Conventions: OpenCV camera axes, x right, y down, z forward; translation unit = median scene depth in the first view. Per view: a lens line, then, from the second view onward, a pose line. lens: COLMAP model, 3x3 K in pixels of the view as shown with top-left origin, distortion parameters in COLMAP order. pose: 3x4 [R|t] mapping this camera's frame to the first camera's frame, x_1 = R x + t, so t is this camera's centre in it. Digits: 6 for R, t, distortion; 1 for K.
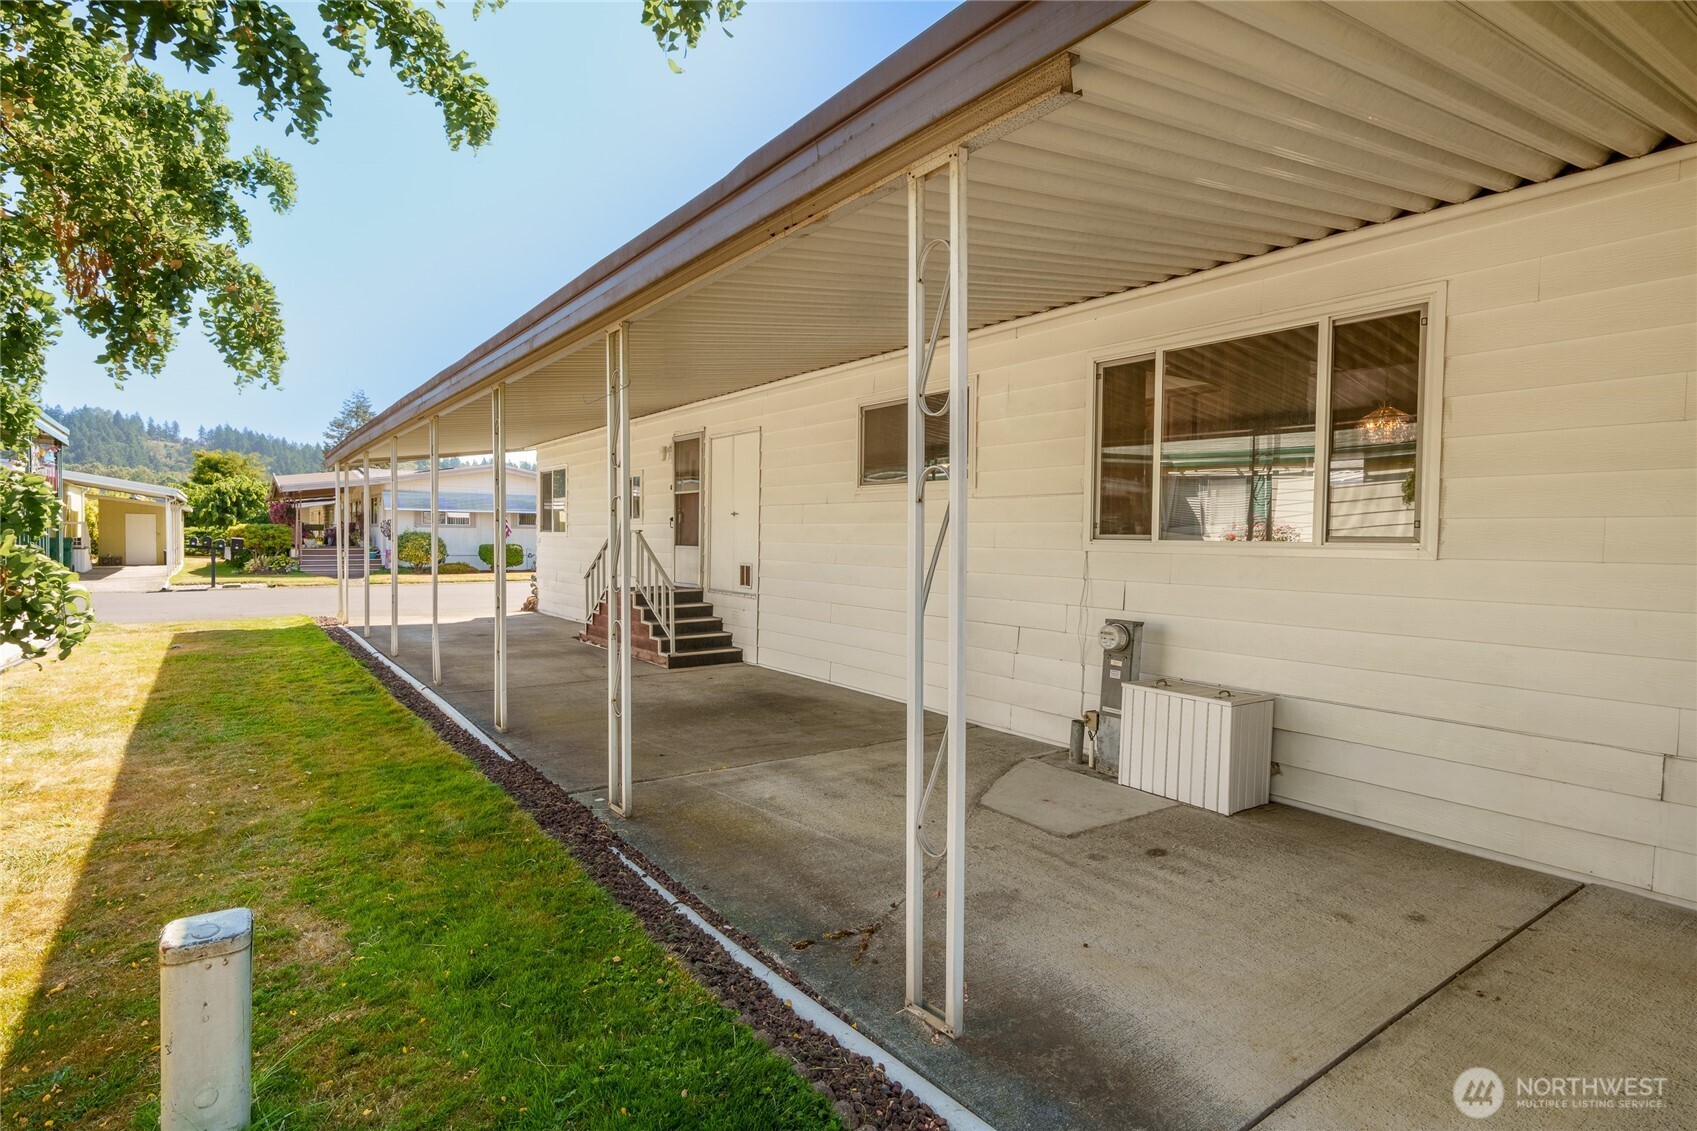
lens RADIAL K [[847.9, 0, 843.0], [0, 847.9, 565.7], [0, 0, 1]] dist [-0.001280, -0.000352]
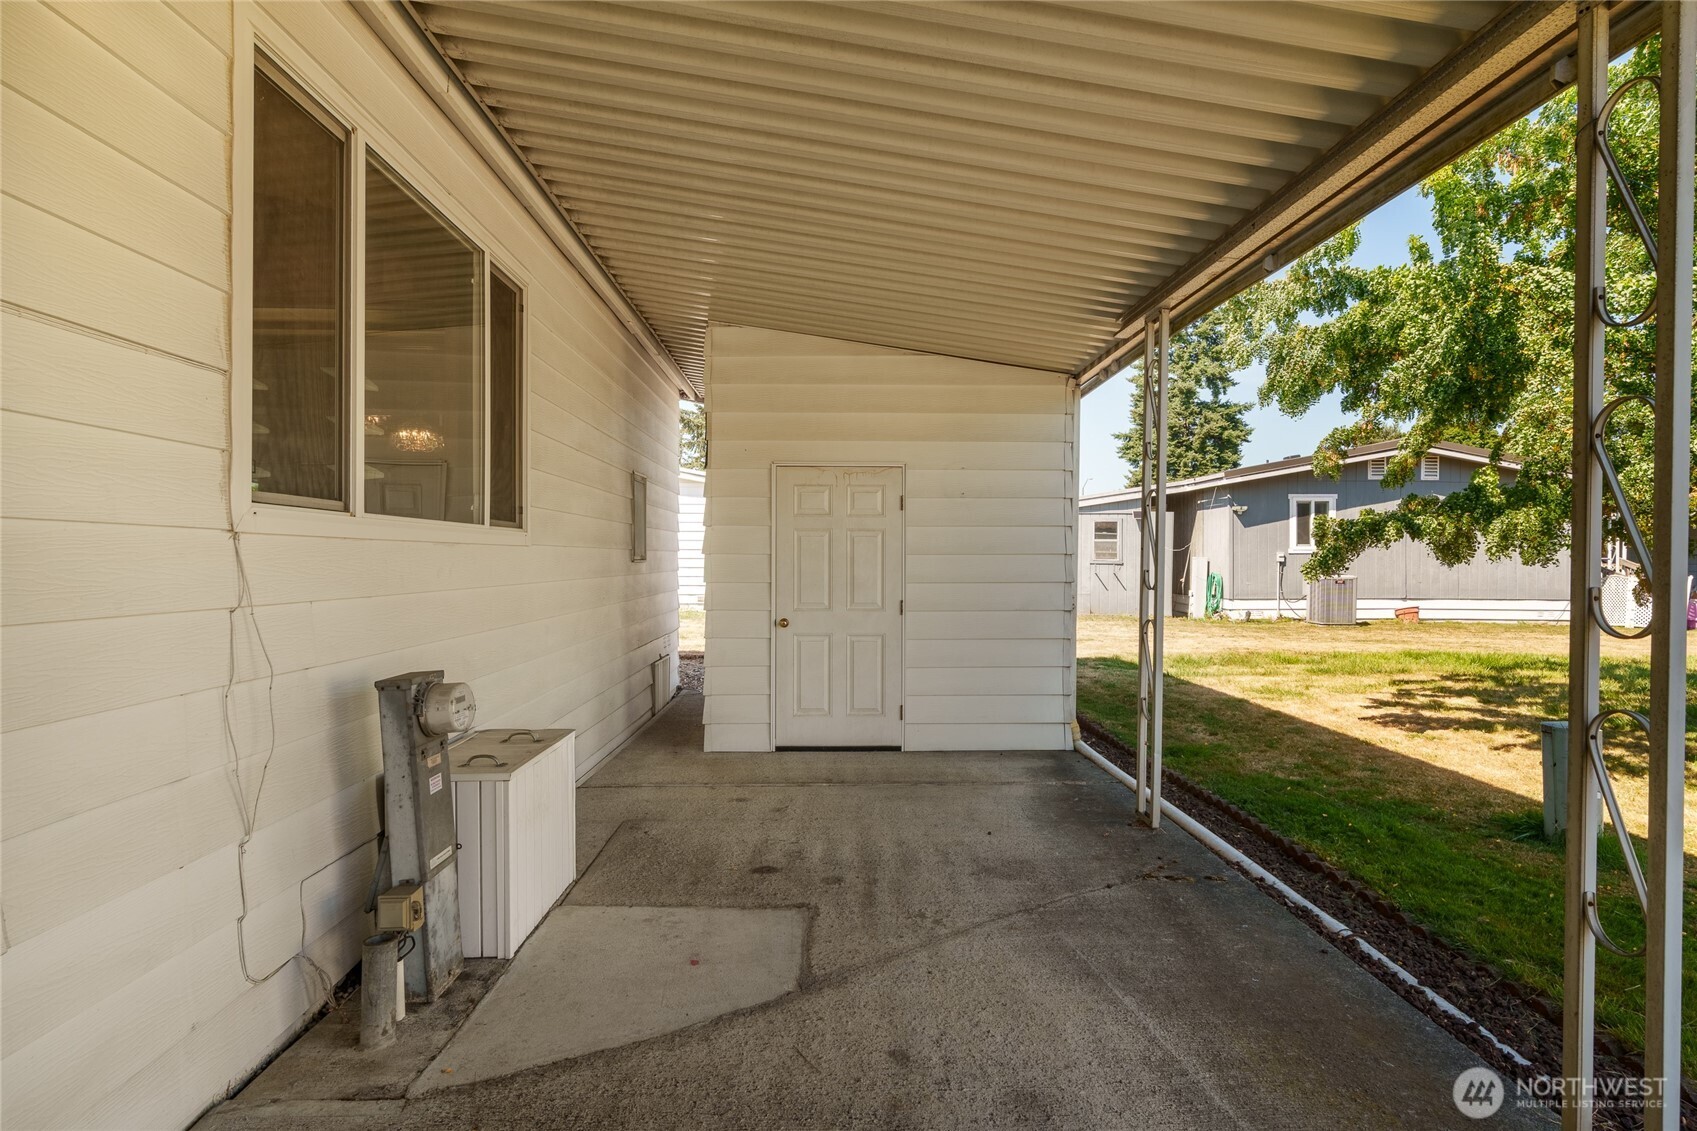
lens RADIAL K [[847.9, 0, 843.0], [0, 847.9, 565.7], [0, 0, 1]] dist [-0.001280, -0.000352]
pose [[-0.829521, -0.017692, 0.558195, -0.200320], [0.006262, 0.999141, 0.040973, -0.024966], [-0.558440, 0.037483, -0.828697, 1.693082]]
